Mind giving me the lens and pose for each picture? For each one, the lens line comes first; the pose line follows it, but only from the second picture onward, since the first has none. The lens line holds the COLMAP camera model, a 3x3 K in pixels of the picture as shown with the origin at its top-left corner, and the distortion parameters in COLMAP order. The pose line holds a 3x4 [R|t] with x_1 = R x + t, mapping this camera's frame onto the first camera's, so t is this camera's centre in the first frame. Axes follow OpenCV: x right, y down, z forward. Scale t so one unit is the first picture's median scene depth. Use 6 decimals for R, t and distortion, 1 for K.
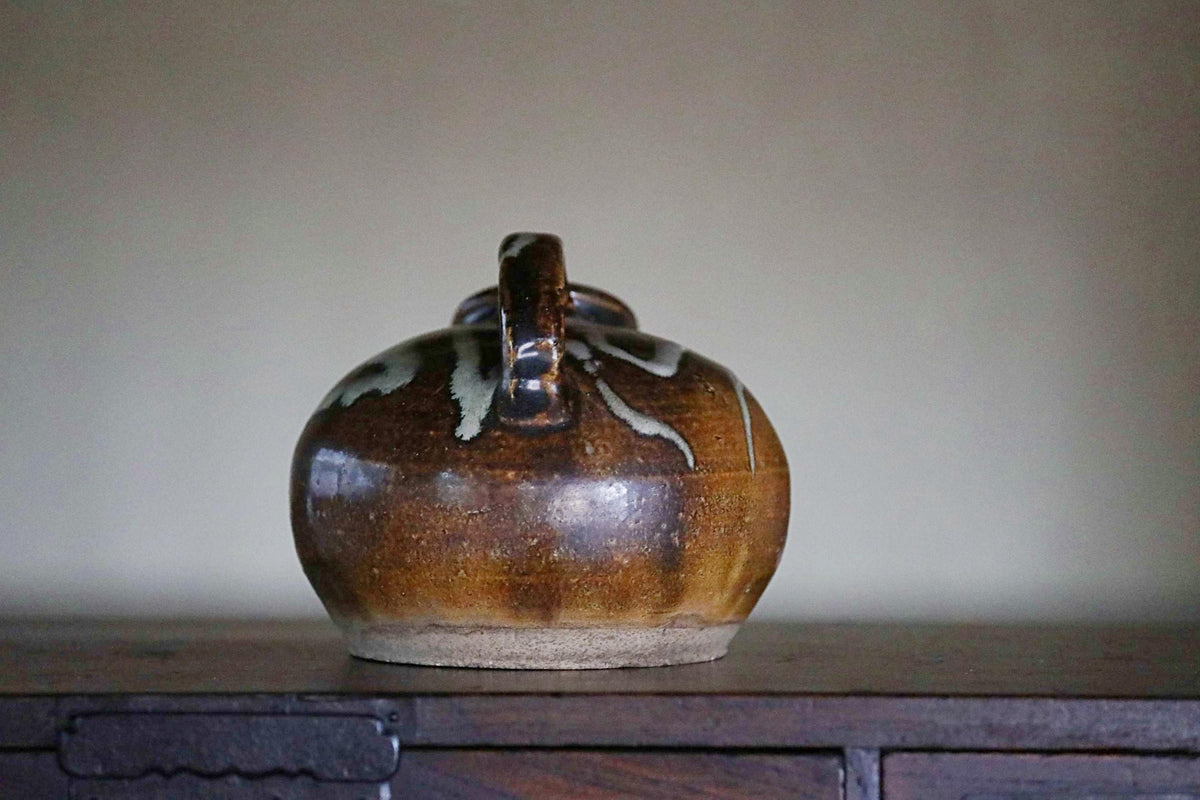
lens RADIAL K [[2026.7, 0, 600.0], [0, 2026.7, 400.0], [0, 0, 1]] dist [0.018335, -0.152285]
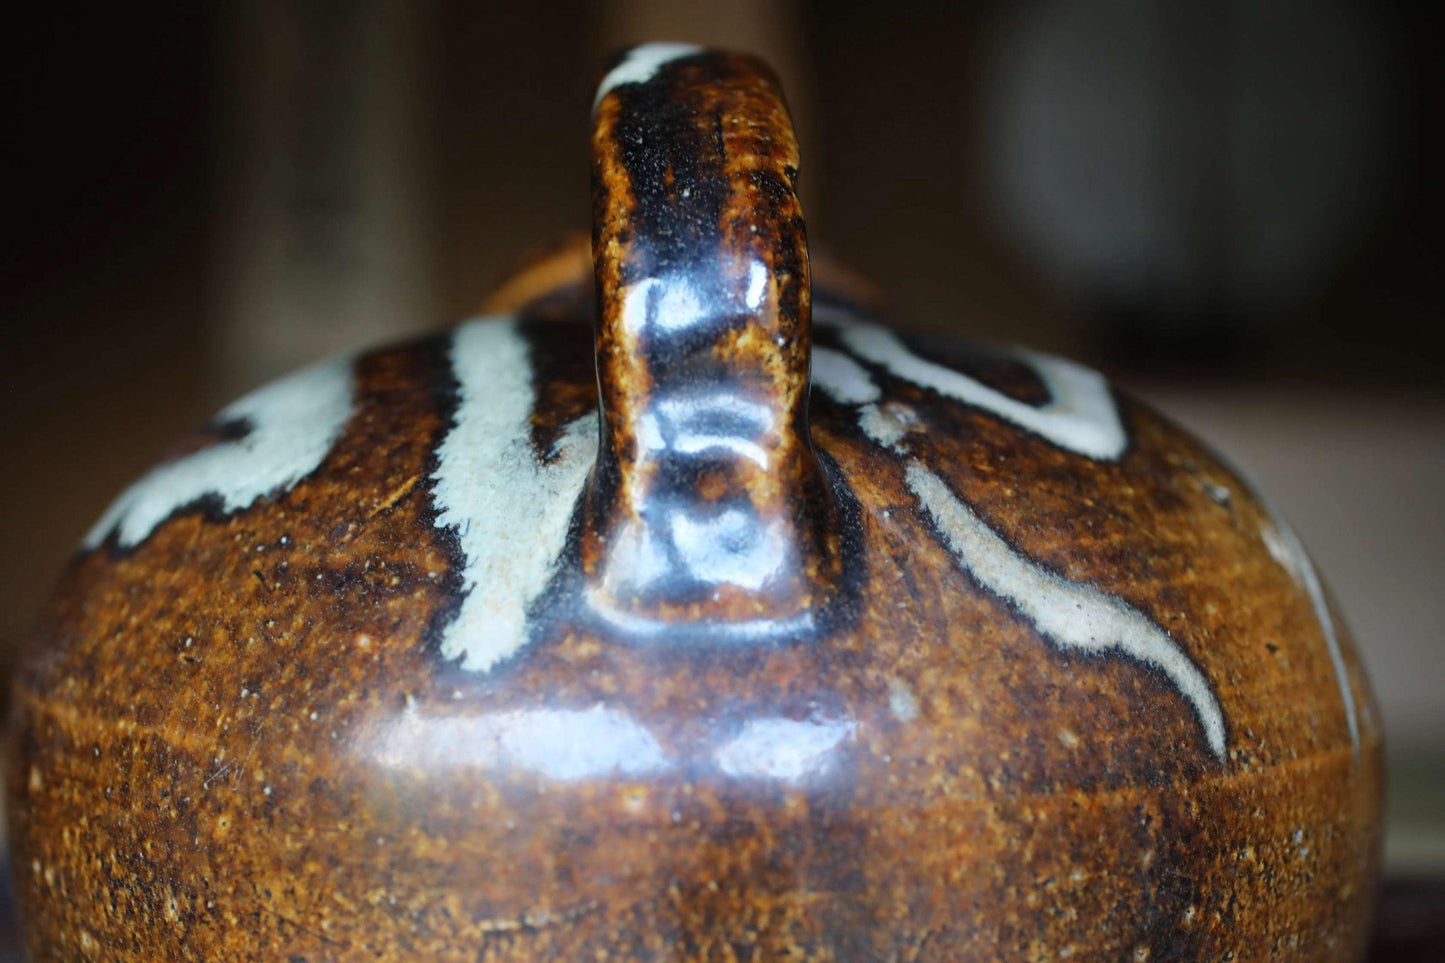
lens RADIAL K [[2440.4, 0, 722.5], [0, 2440.4, 481.5], [0, 0, 1]] dist [0.018335, -0.152285]
pose [[0.999954, 0.003064, 0.009084, -0.033254], [-0.003020, 0.999984, -0.004779, -0.005664], [-0.009099, 0.004751, 0.999947, 0.631227]]
